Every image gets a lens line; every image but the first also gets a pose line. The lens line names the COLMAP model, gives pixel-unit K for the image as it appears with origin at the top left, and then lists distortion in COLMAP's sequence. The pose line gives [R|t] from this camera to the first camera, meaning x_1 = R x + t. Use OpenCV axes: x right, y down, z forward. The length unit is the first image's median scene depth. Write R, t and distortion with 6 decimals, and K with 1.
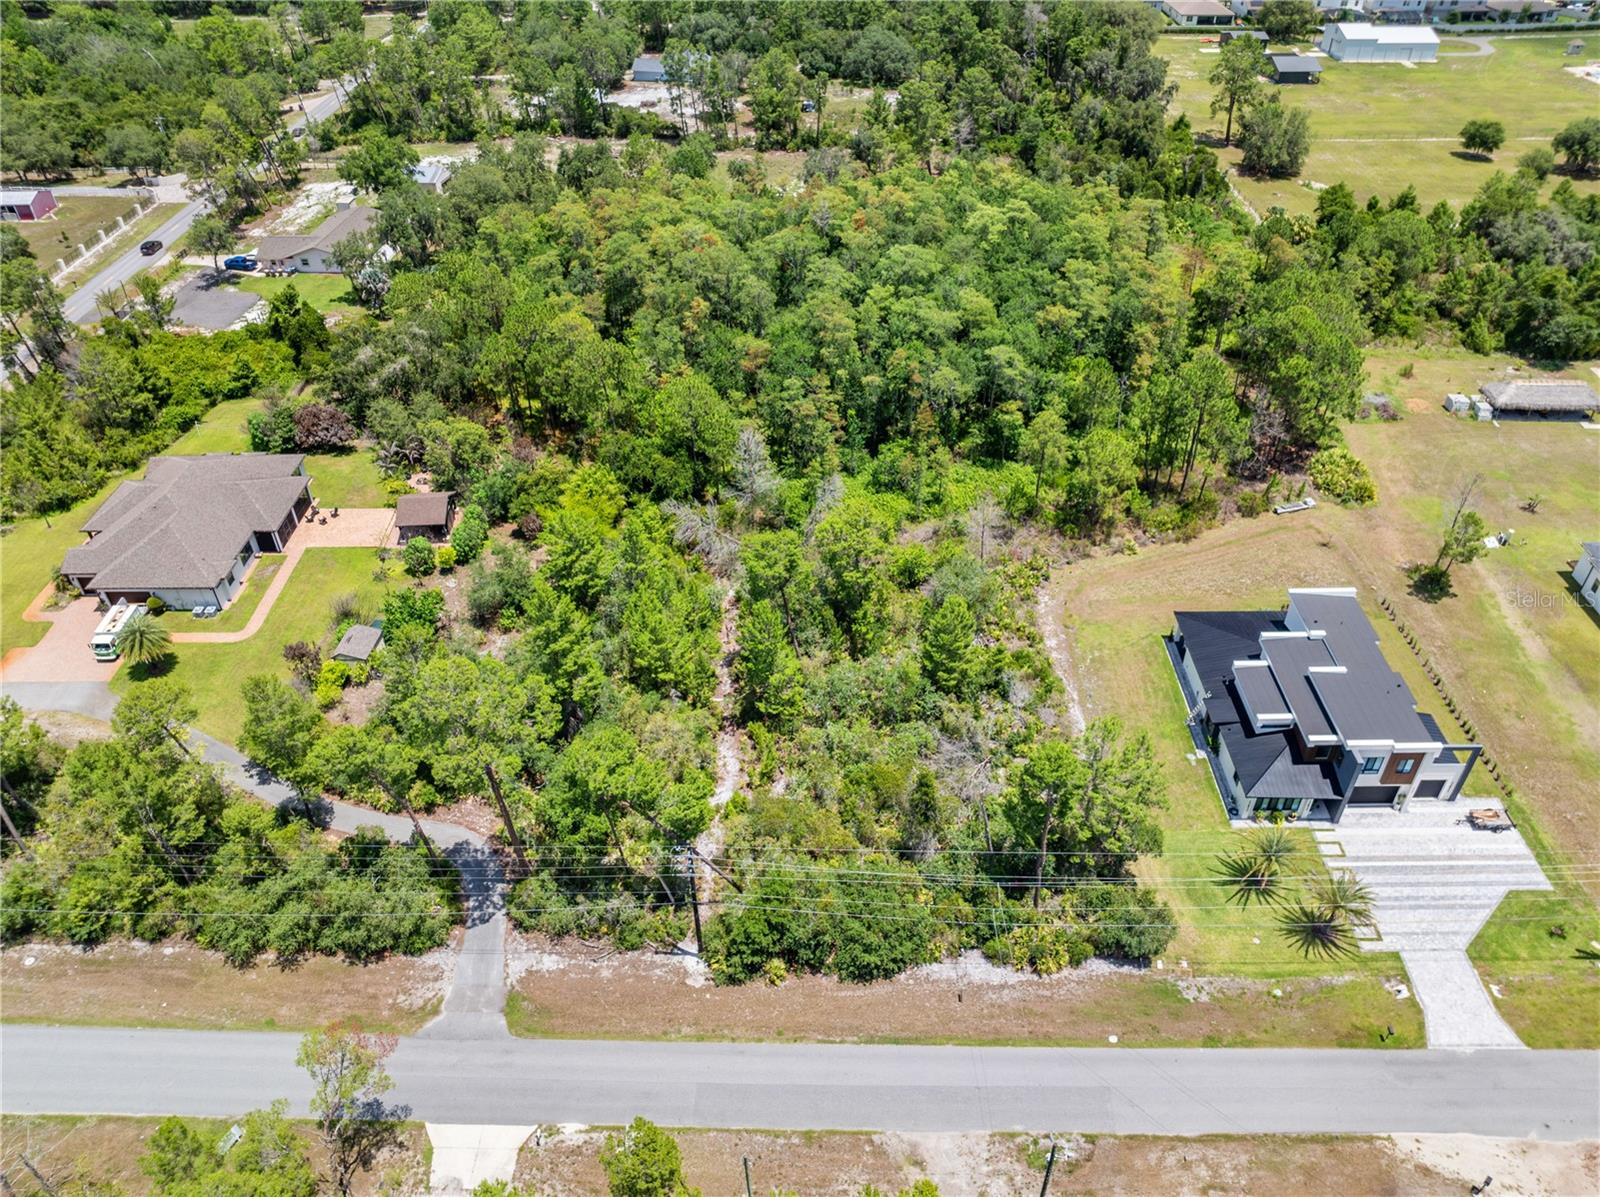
lens RADIAL K [[1127.7, 0, 810.4], [0, 1127.7, 595.1], [0, 0, 1]] dist [-0.039316, 0.010351]
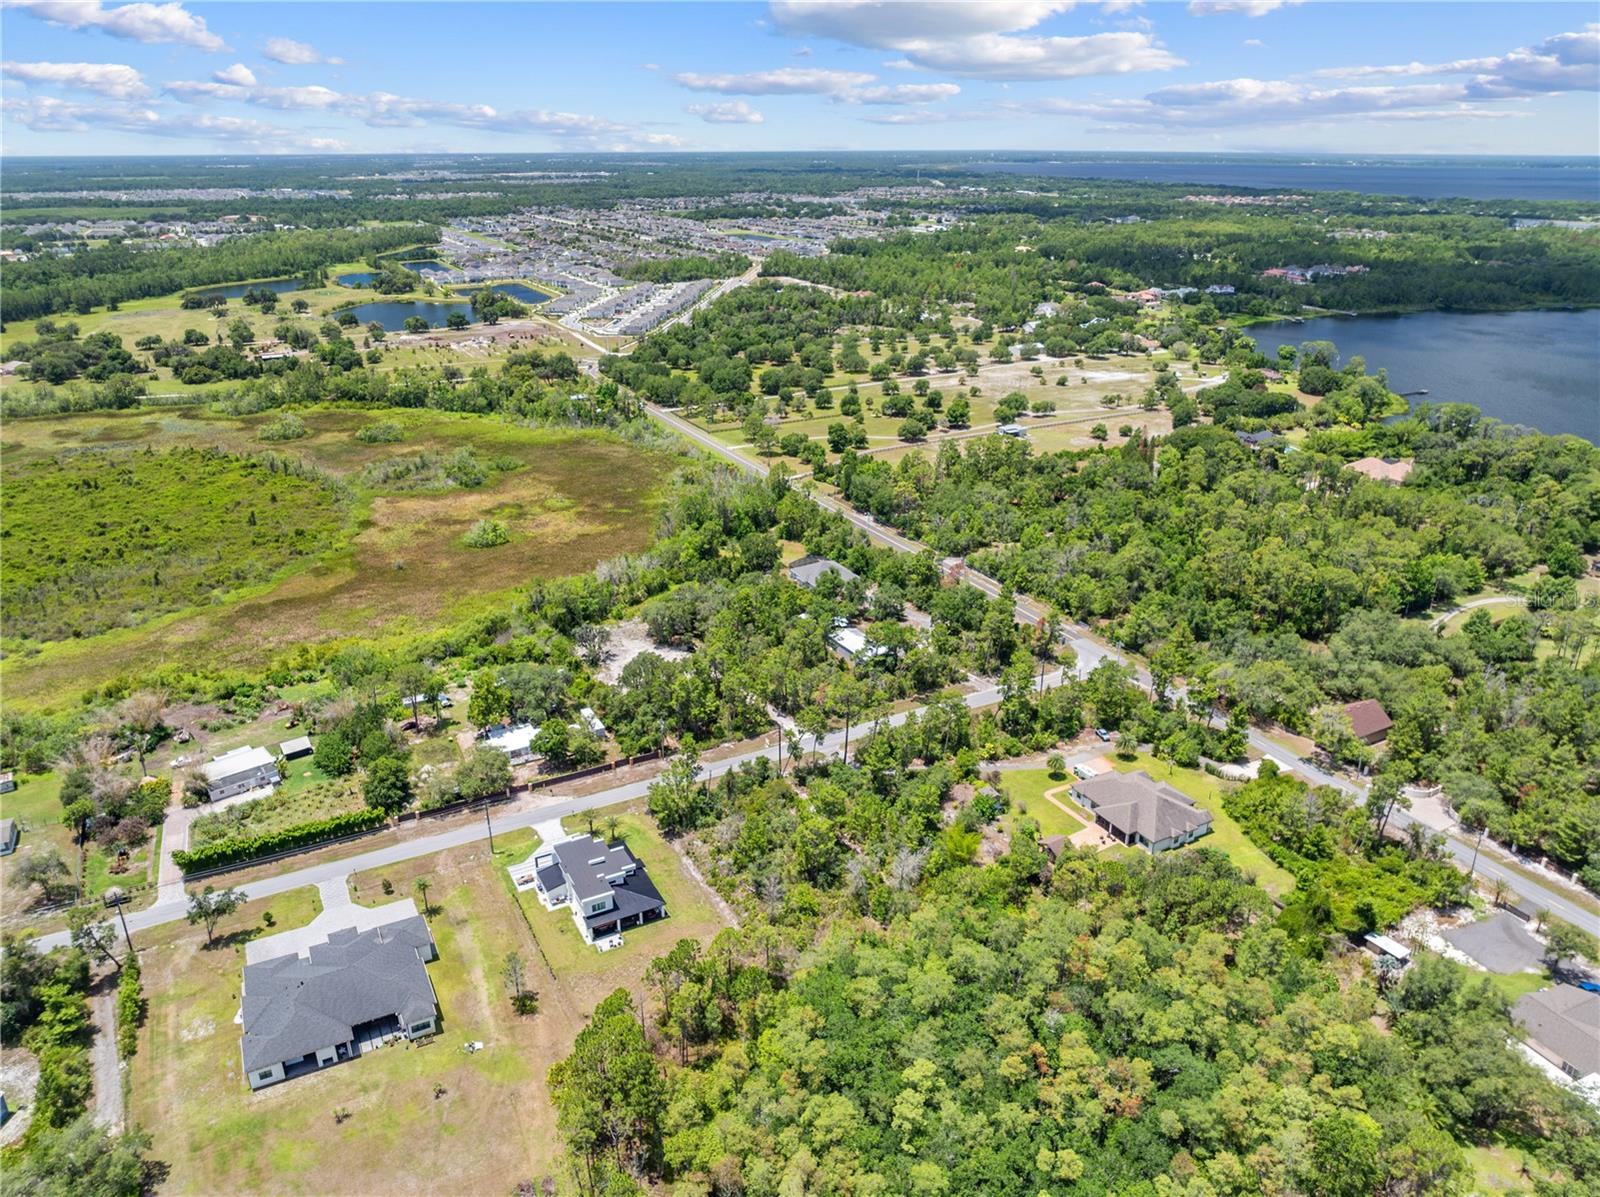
lens RADIAL K [[1127.7, 0, 810.4], [0, 1127.7, 588.7], [0, 0, 1]] dist [-0.039316, 0.010351]
pose [[-0.873803, 0.189542, -0.447819, 0.796656], [-0.292898, 0.529970, 0.795828, -1.734539], [0.388174, 0.826563, -0.407573, 1.307114]]
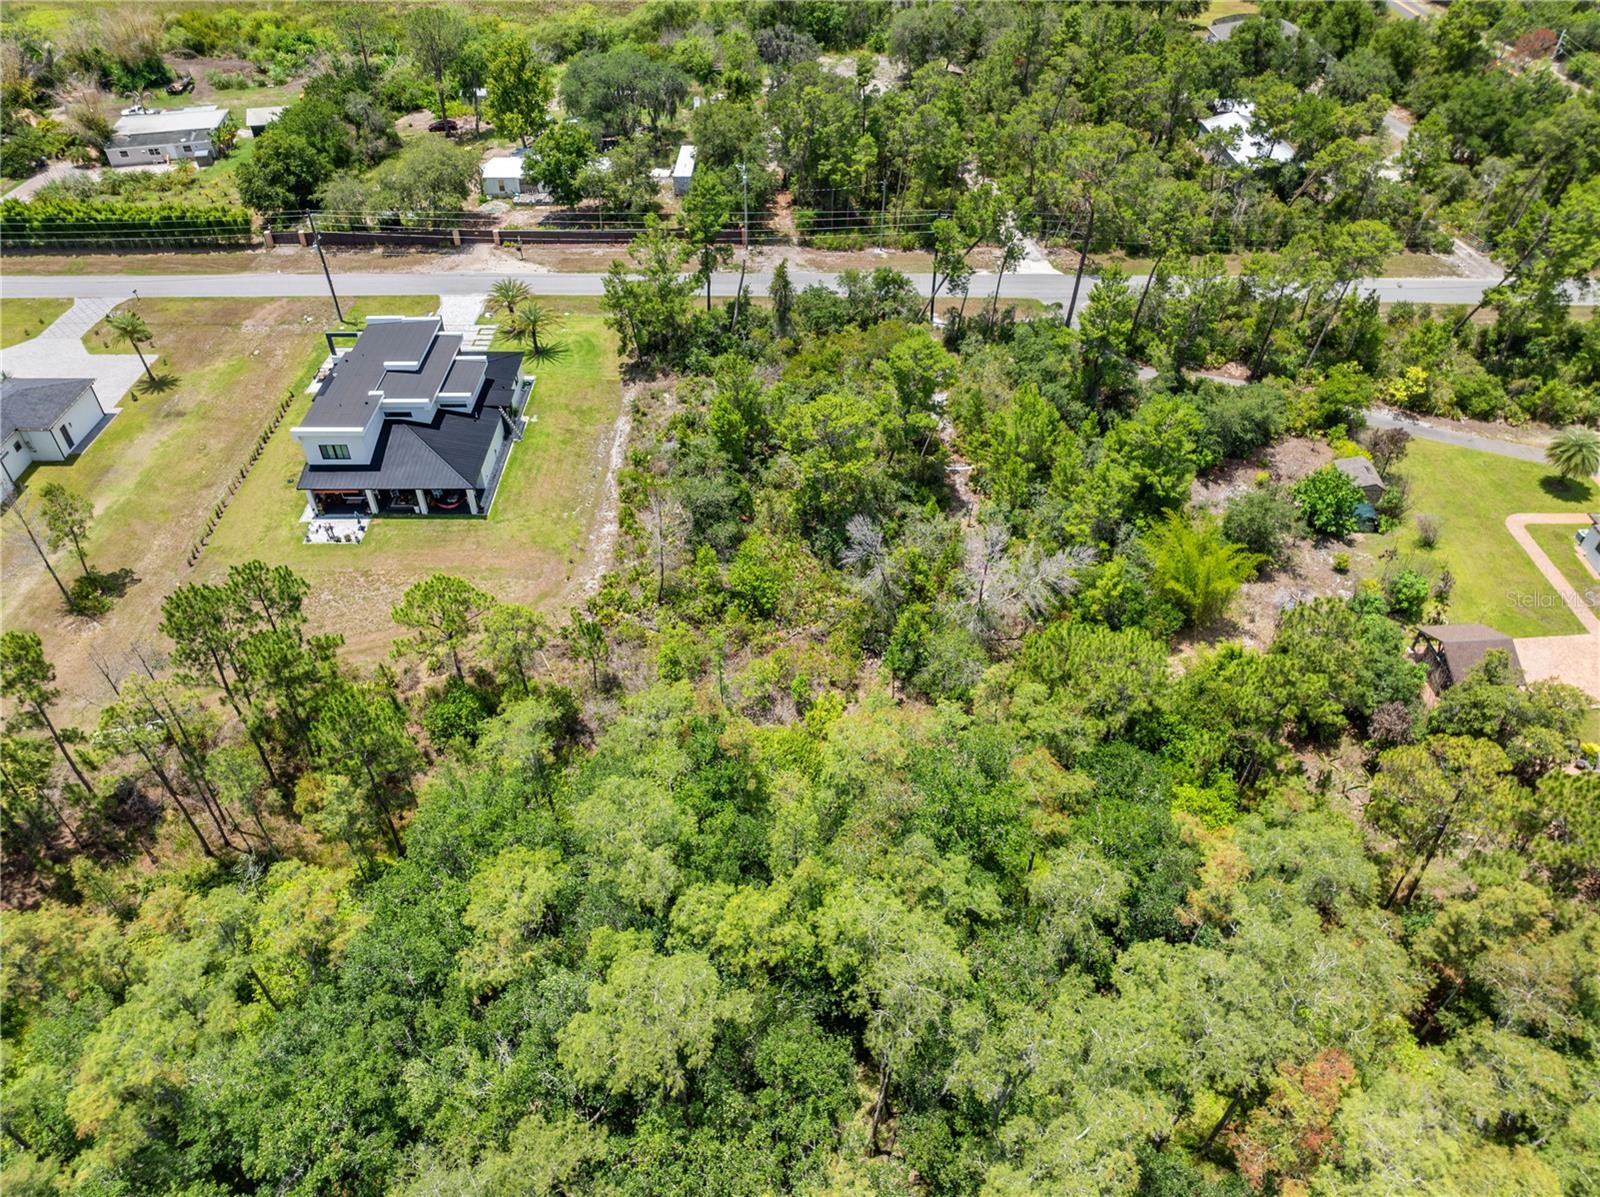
lens RADIAL K [[1127.7, 0, 810.5], [0, 1127.7, 593.9], [0, 0, 1]] dist [-0.039316, 0.010351]
pose [[-0.999900, 0.014096, -0.000923, 0.051227], [0.001681, 0.183646, 0.982991, -0.769974], [0.014025, 0.982891, -0.183651, 1.132977]]
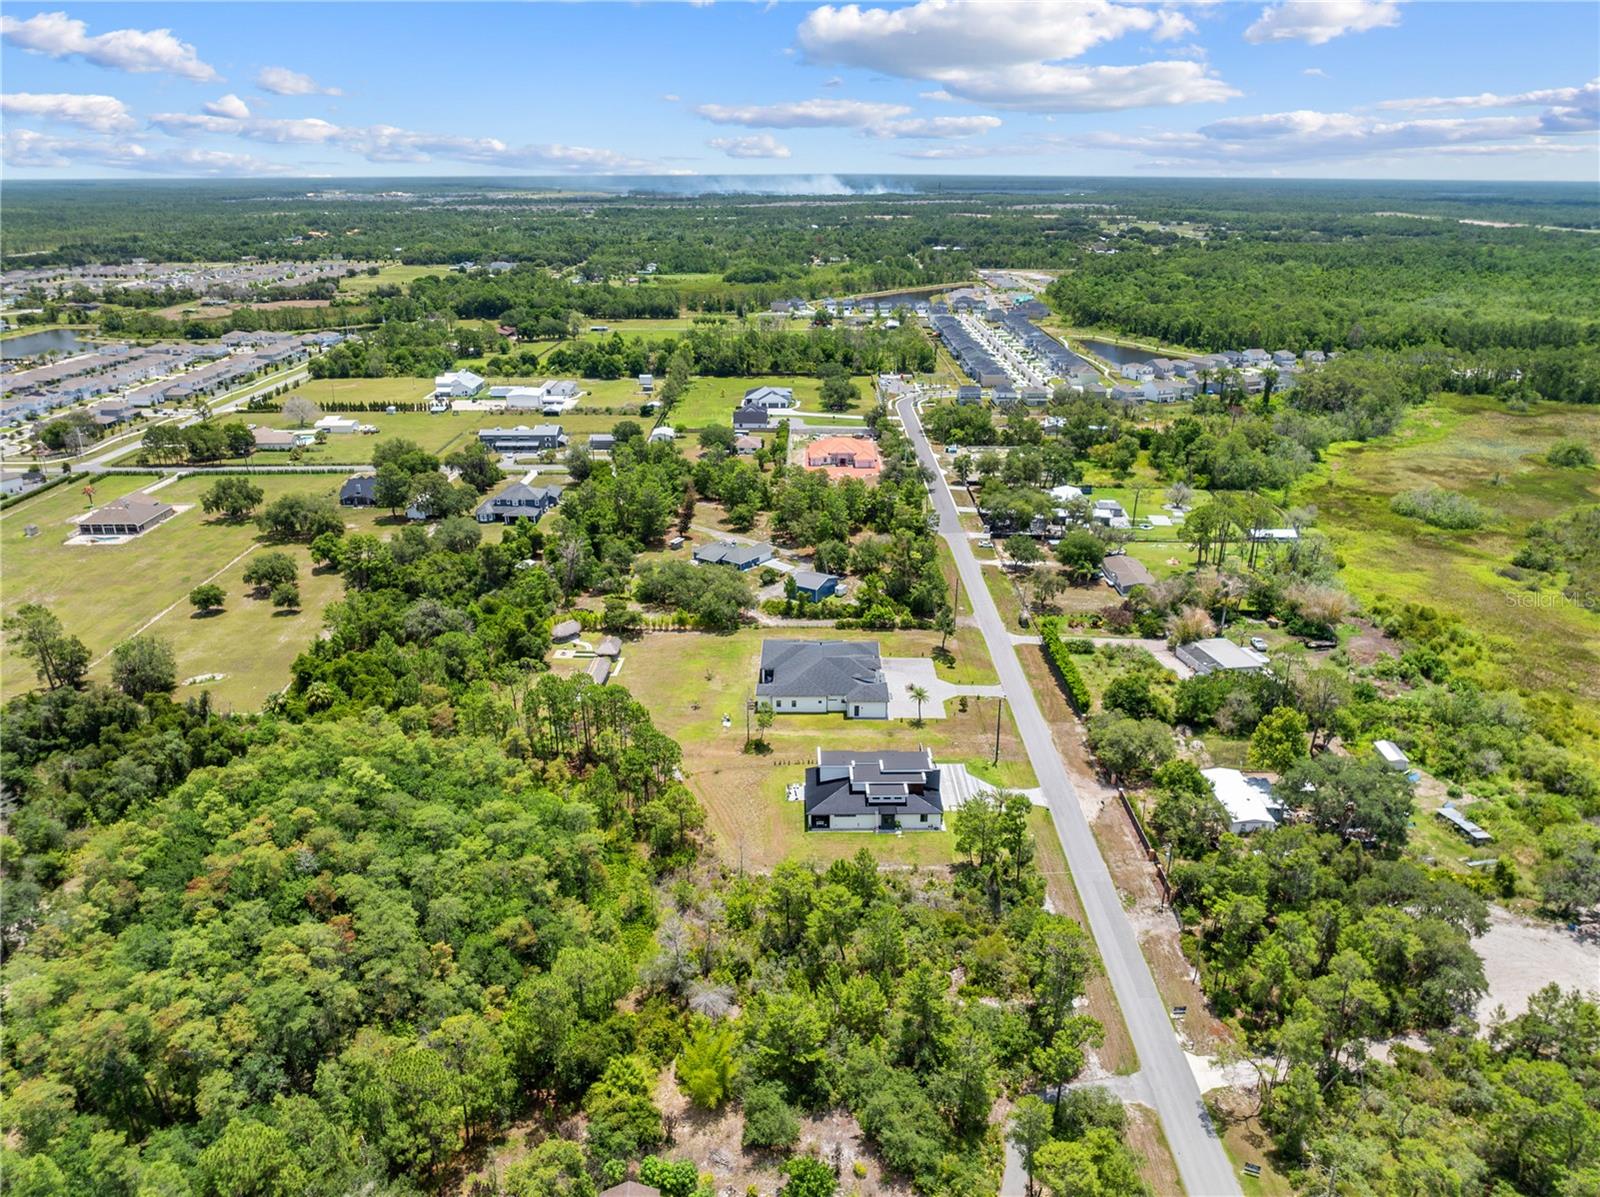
lens RADIAL K [[1127.7, 0, 802.1], [0, 1127.7, 594.3], [0, 0, 1]] dist [-0.039316, 0.010351]
pose [[-0.013948, -0.346972, 0.937772, -1.112279], [0.616476, 0.735420, 0.281272, -0.676375], [-0.787250, 0.582037, 0.203642, 0.397752]]
